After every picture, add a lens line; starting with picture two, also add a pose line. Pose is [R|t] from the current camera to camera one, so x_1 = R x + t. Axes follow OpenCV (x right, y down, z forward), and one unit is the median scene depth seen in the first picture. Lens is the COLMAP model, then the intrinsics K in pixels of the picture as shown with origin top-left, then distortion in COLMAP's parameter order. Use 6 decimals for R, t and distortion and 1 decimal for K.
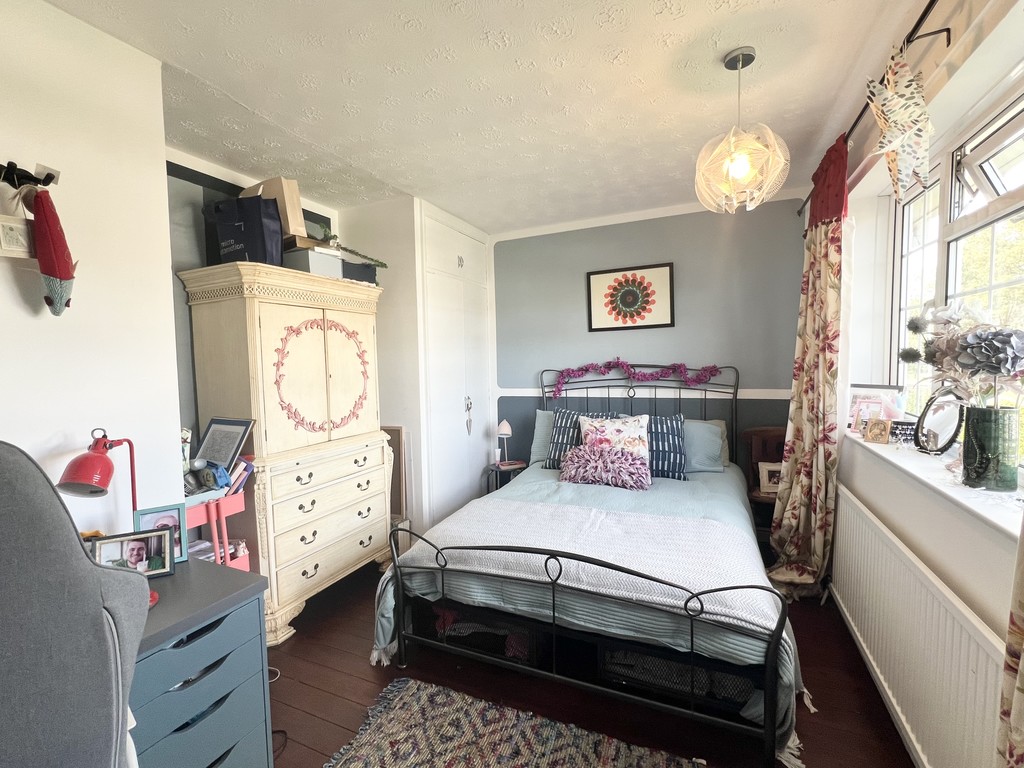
lens RADIAL K [[410.4, 0, 508.9], [0, 410.4, 382.7], [0, 0, 1]] dist [-0.000910, -0.000008]
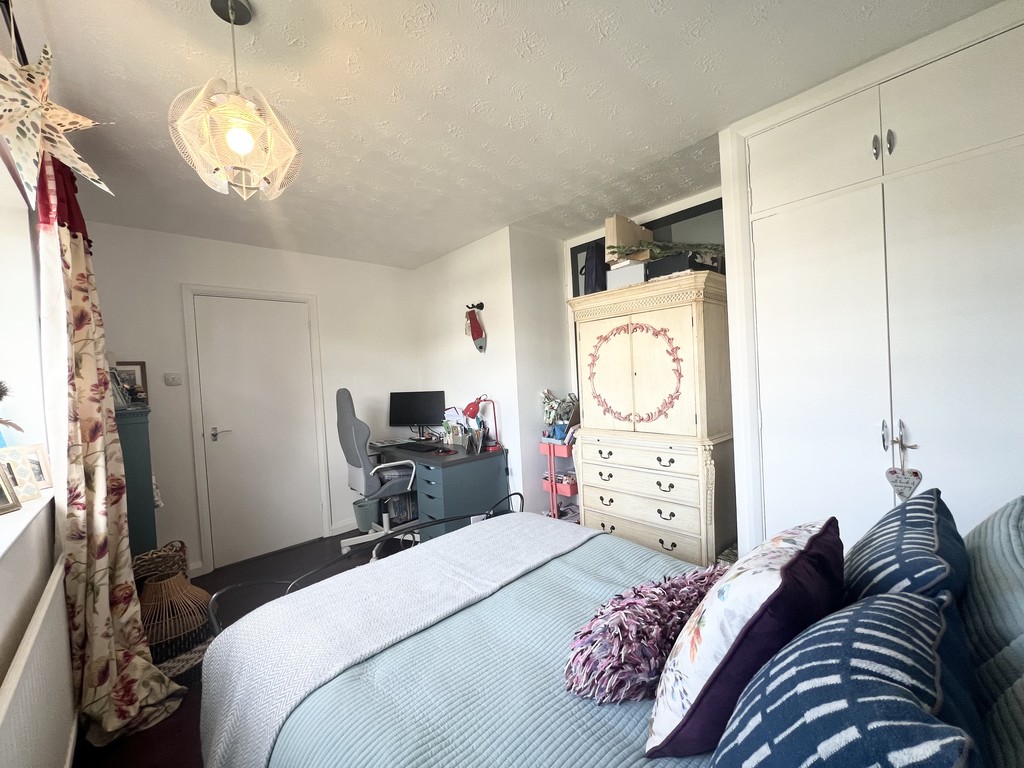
lens RADIAL K [[410.4, 0, 508.9], [0, 410.4, 382.7], [0, 0, 1]] dist [-0.000910, -0.000008]
pose [[-0.348097, 0.066104, -0.935125, 0.740094], [0.013639, 0.997762, 0.065455, -0.071283], [0.937359, 0.010030, -0.348219, 1.089985]]
